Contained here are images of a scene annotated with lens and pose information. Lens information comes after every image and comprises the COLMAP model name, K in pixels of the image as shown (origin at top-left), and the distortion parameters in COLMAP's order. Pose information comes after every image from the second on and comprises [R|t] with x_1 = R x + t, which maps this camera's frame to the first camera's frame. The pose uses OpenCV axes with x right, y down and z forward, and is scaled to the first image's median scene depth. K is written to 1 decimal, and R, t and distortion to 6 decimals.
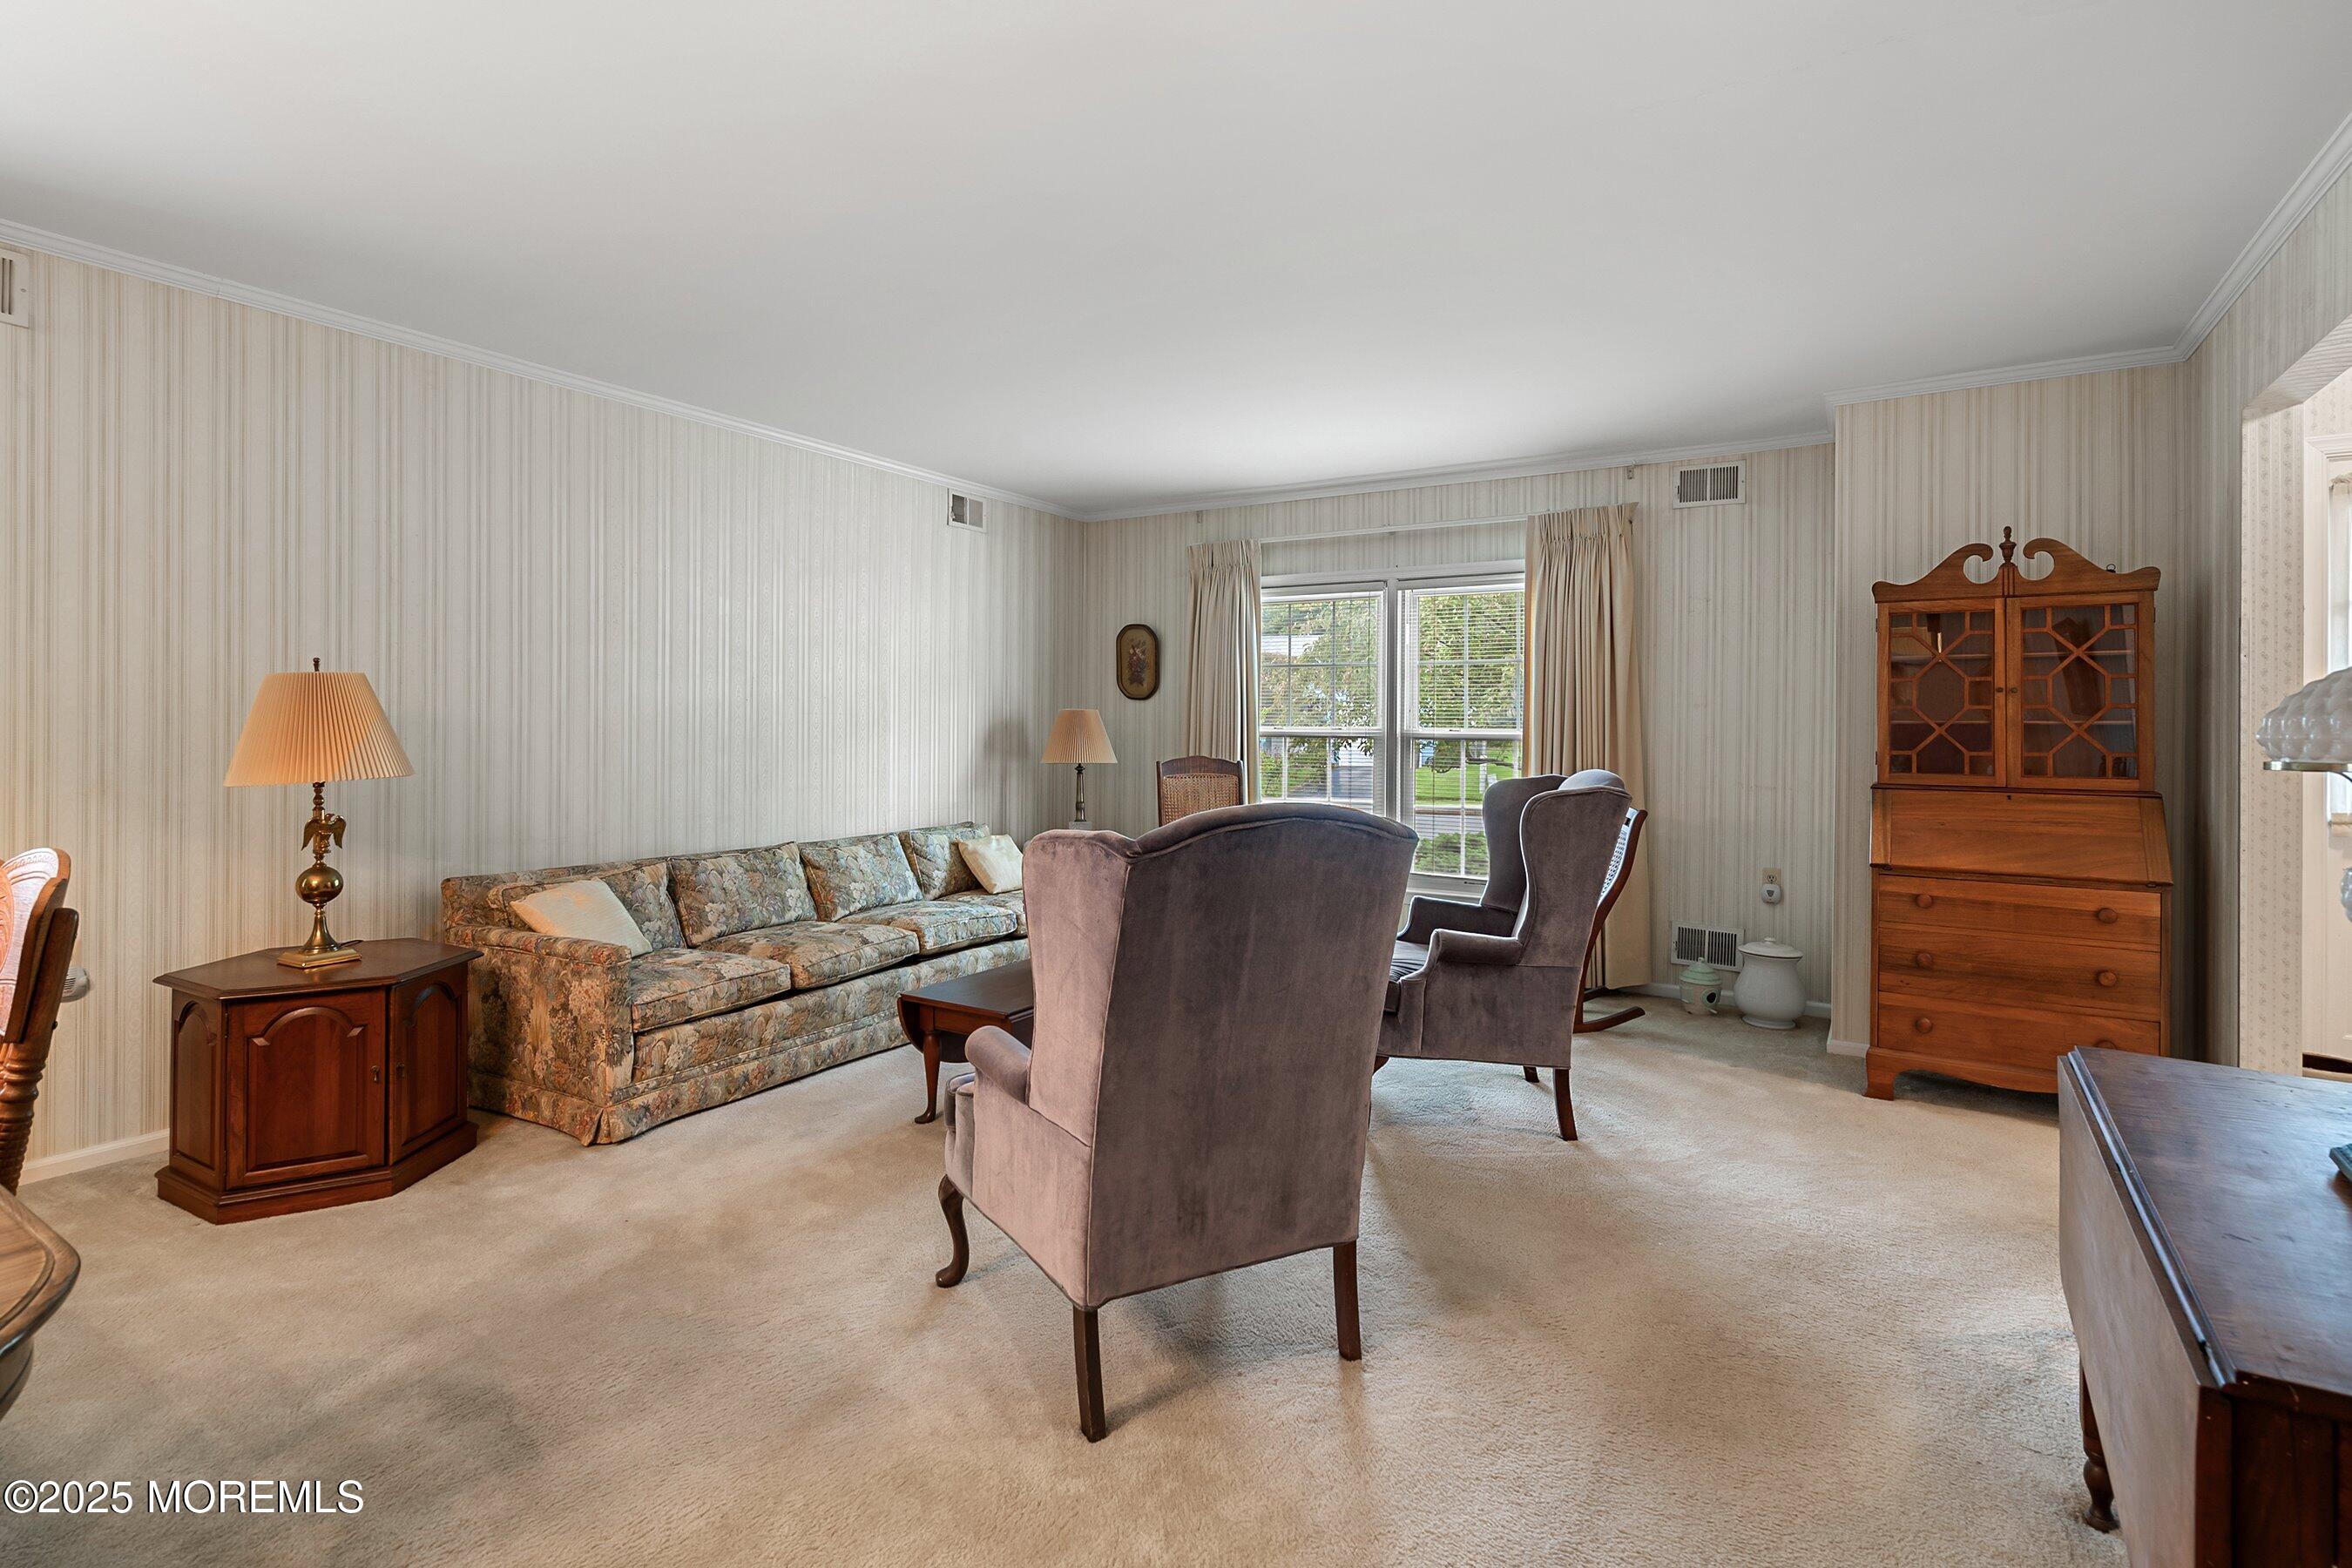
lens RADIAL K [[1144.0, 0, 1173.8], [0, 1144.0, 715.7], [0, 0, 1]] dist [-0.001845, 0.001105]
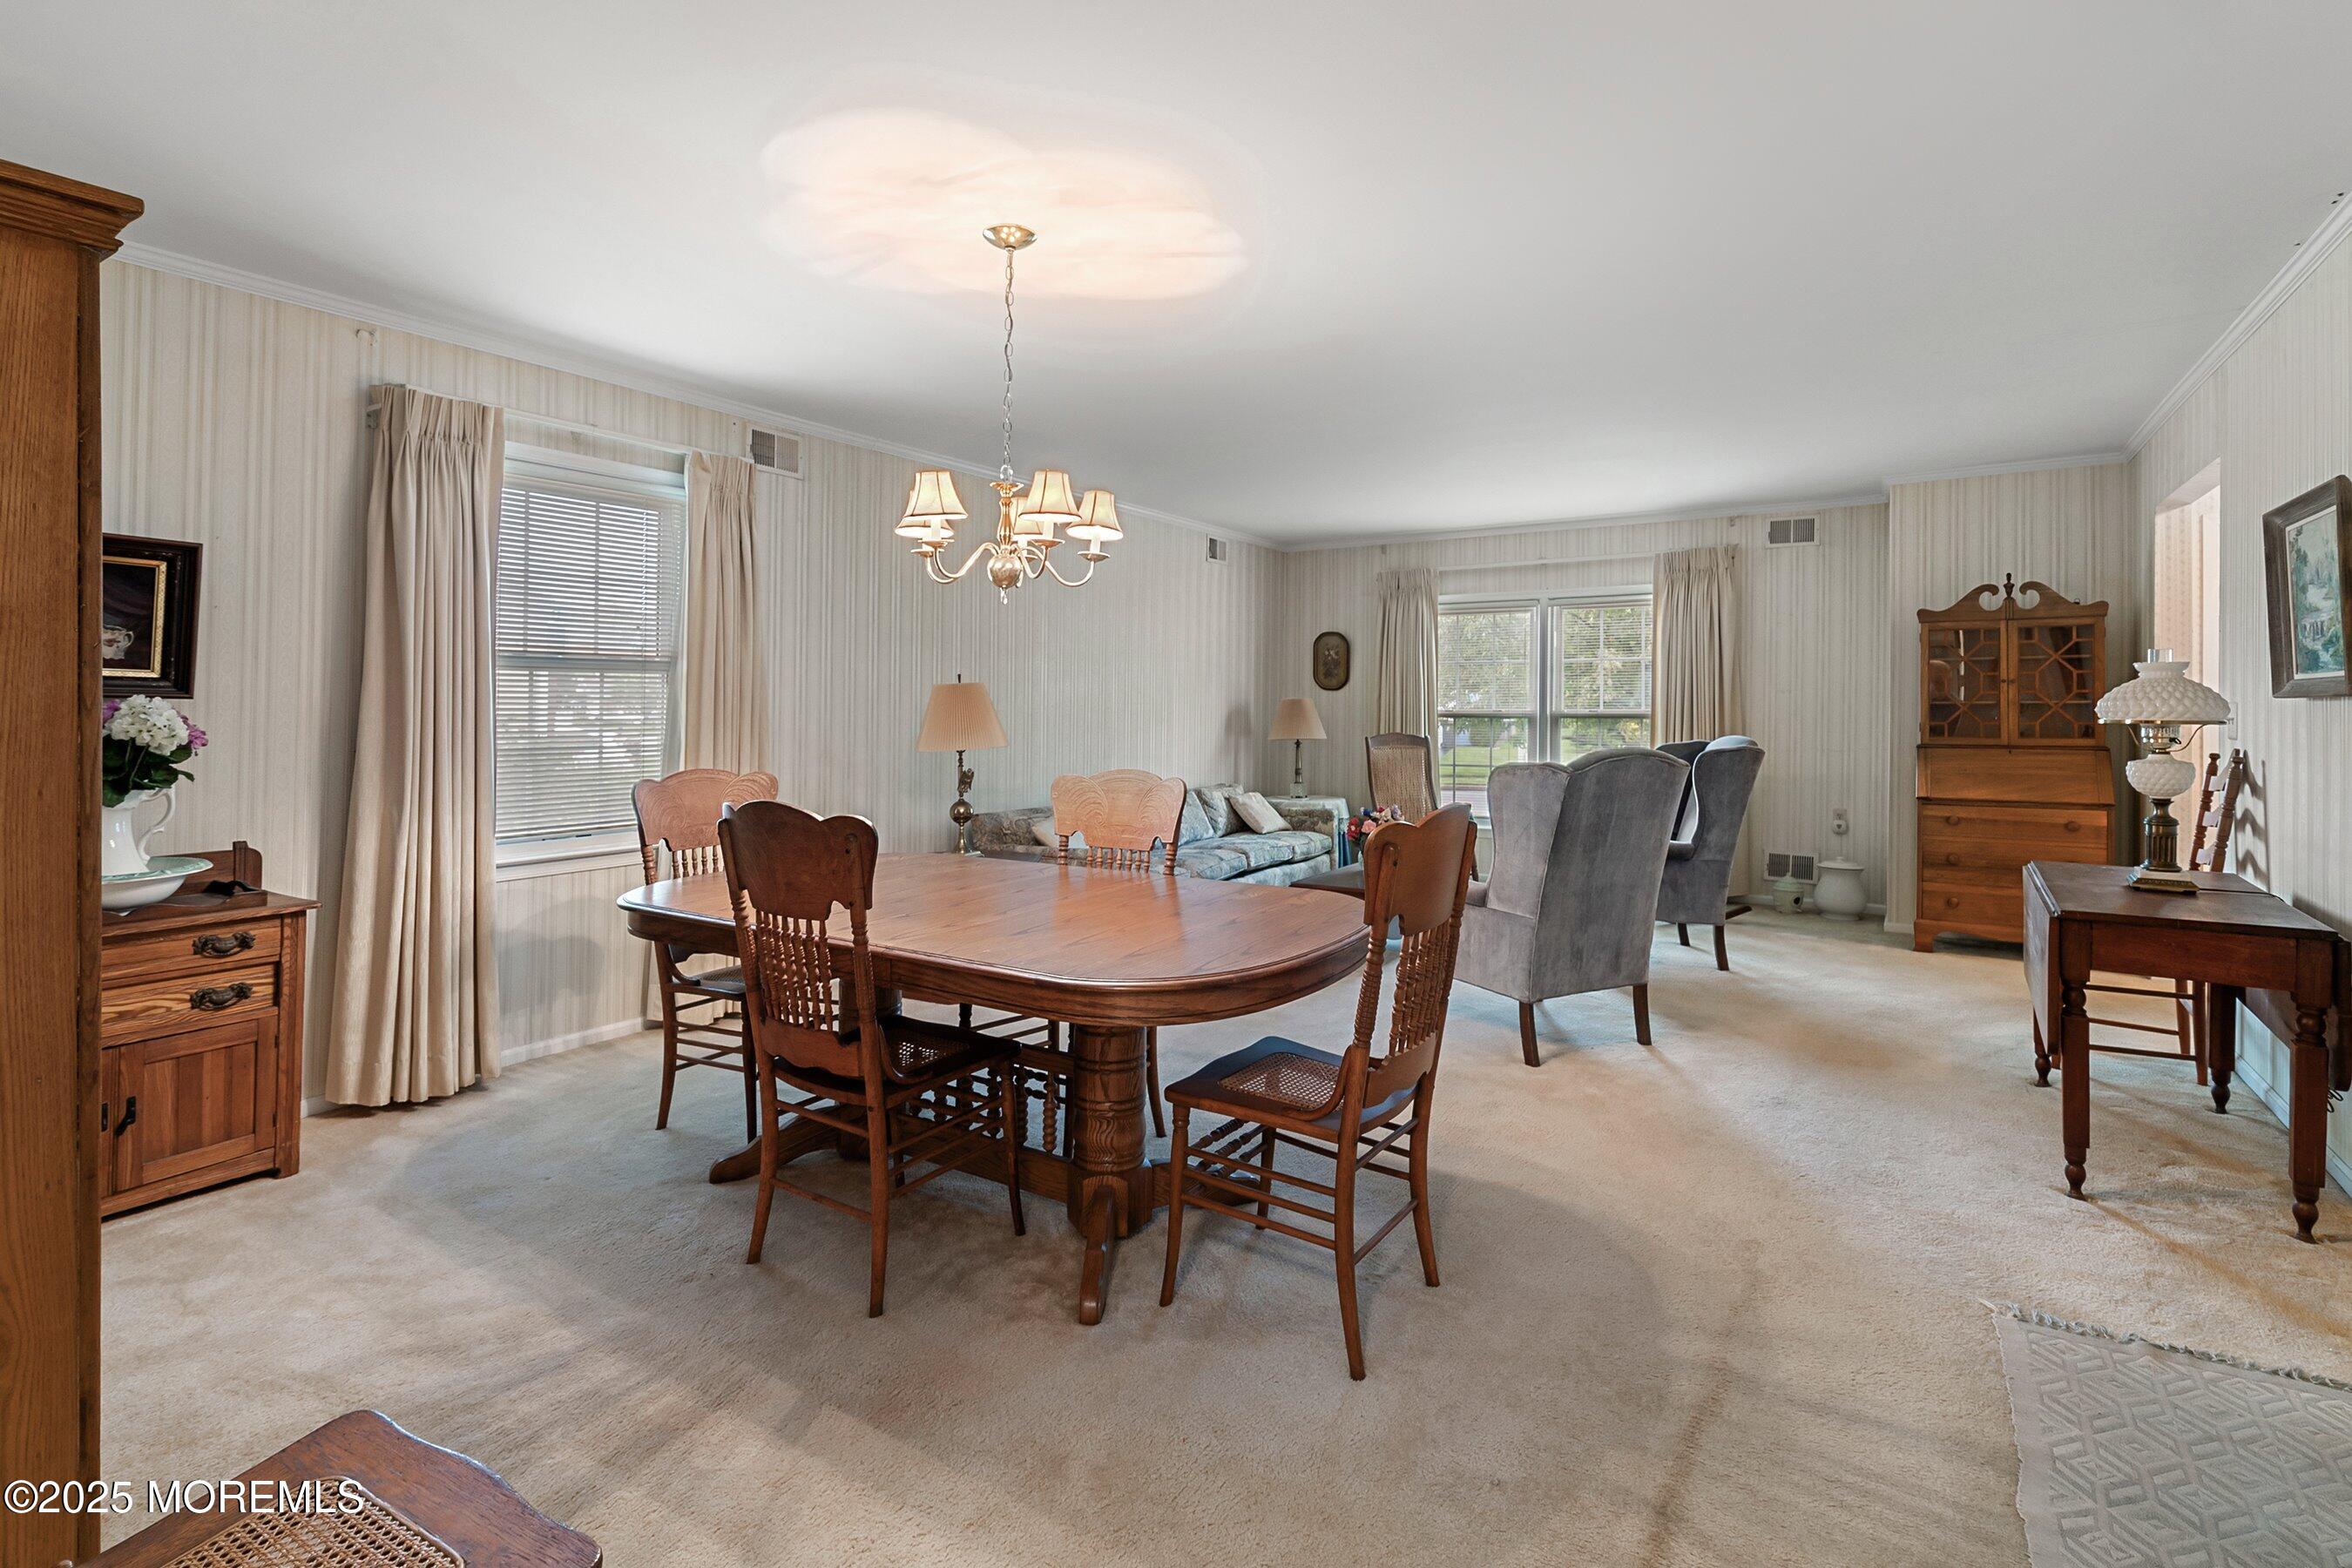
lens RADIAL K [[1127.9, 0, 1167.1], [0, 1127.9, 715.4], [0, 0, 1]] dist [0.001024, -0.000309]
pose [[0.999680, -0.009907, -0.023283, -0.308734], [0.010208, 0.999866, 0.012833, -0.006570], [0.023152, -0.013067, 0.999647, -0.457861]]
